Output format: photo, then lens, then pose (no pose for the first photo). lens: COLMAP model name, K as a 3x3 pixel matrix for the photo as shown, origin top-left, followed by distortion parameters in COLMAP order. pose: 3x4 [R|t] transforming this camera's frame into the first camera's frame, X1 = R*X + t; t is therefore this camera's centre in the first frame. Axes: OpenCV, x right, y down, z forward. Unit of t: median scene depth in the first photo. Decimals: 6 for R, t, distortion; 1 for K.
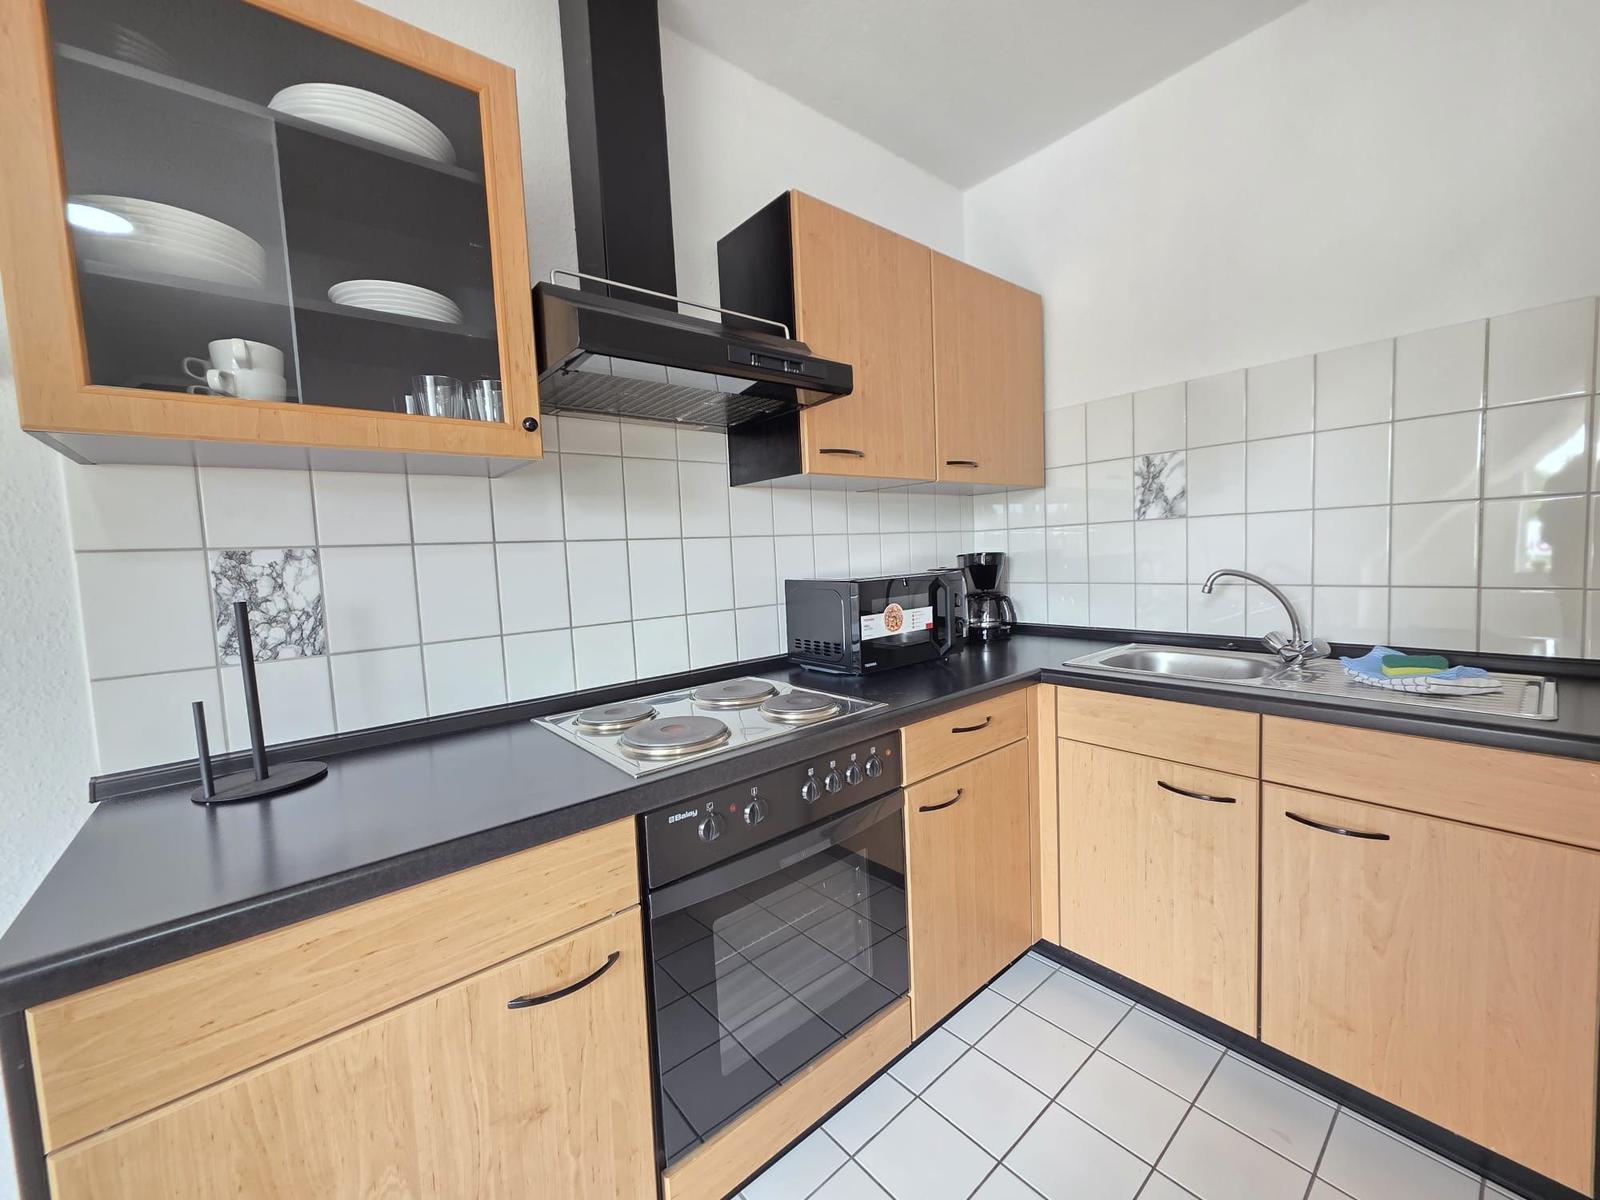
lens RADIAL K [[637.0, 0, 800.6], [0, 637.0, 596.9], [0, 0, 1]] dist [0.000662, -0.000124]
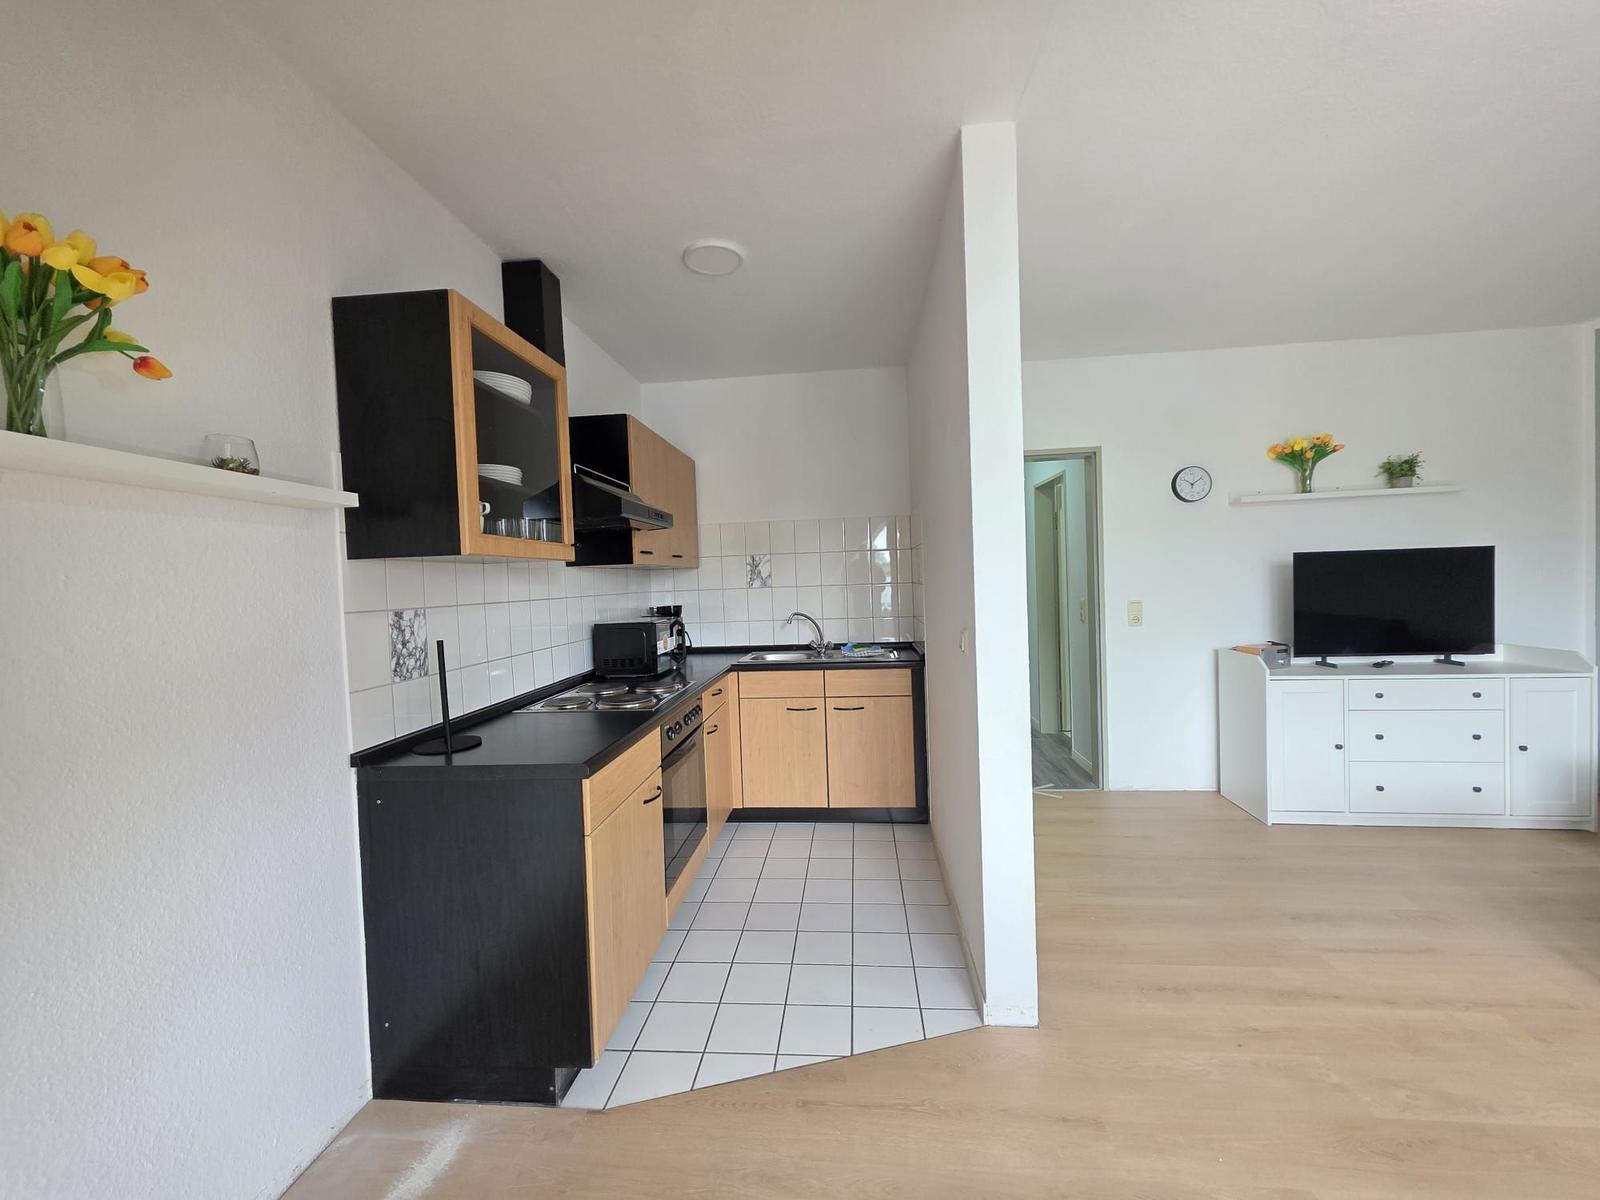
lens RADIAL K [[637.0, 0, 799.0], [0, 637.0, 599.4], [0, 0, 1]] dist [0.000662, -0.000124]
pose [[0.713457, -0.003549, 0.700690, -0.938566], [0.054885, 0.997198, -0.050835, 0.025497], [-0.698546, 0.074726, 0.711653, -0.622498]]
